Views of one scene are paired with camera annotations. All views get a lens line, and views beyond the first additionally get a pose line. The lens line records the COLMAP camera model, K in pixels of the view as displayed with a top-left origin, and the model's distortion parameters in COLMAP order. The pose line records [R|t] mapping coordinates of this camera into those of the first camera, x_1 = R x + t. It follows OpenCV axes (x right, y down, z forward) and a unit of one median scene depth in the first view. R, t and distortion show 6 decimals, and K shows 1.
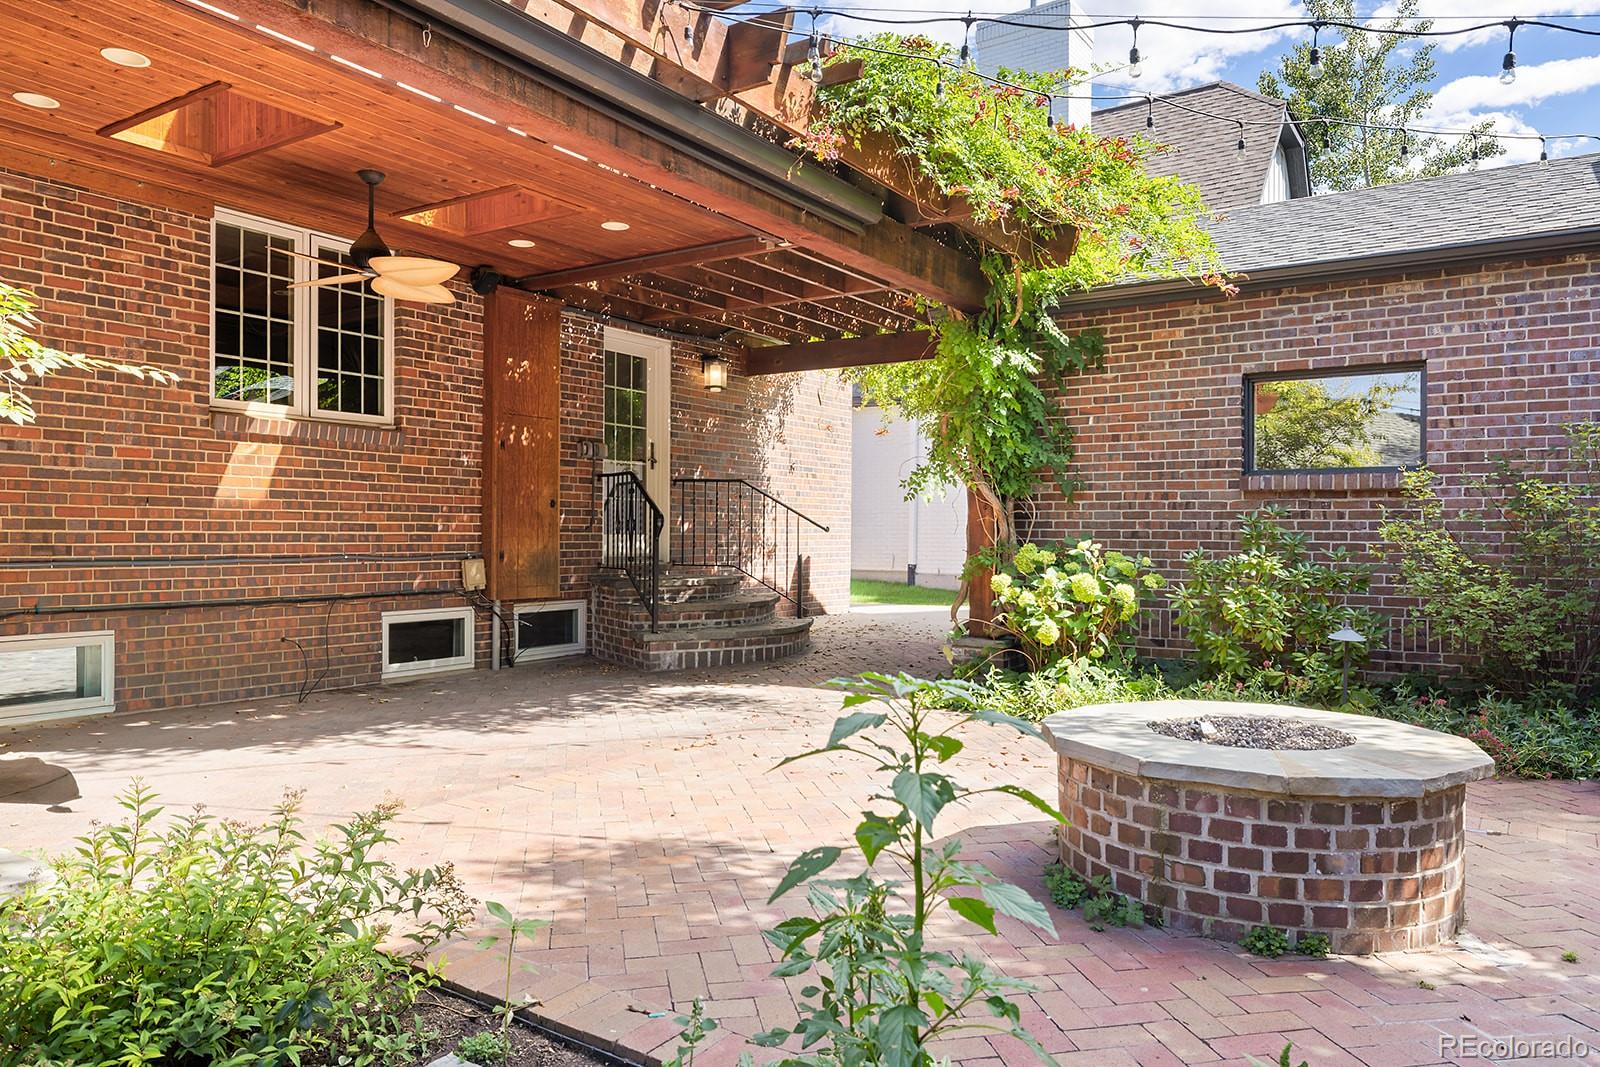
lens RADIAL K [[1067.2, 0, 797.9], [0, 1067.2, 541.1], [0, 0, 1]] dist [-0.007639, -0.000378]
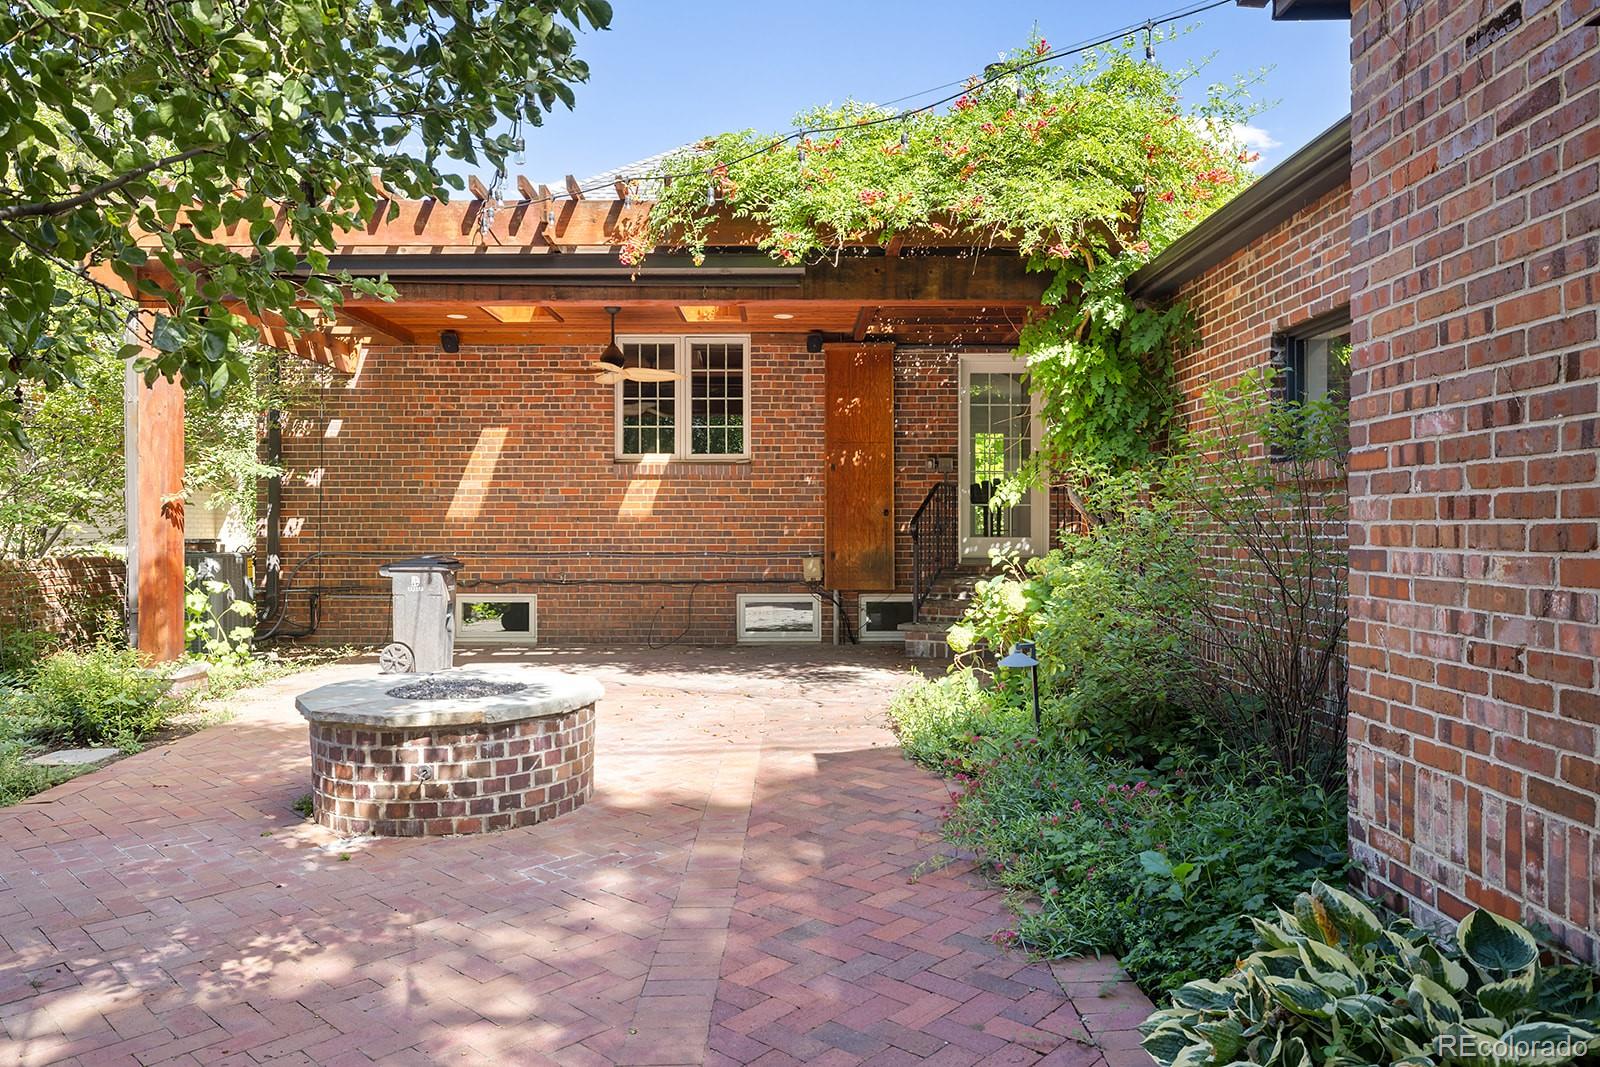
lens RADIAL K [[1109.6, 0, 800.0], [0, 1109.6, 533.5], [0, 0, 1]] dist [0.064040, -0.070858]
pose [[0.540603, -0.001187, -0.841277, 6.609784], [-0.002792, 0.999991, -0.003205, -0.062061], [0.841273, 0.004082, 0.540595, 2.078249]]
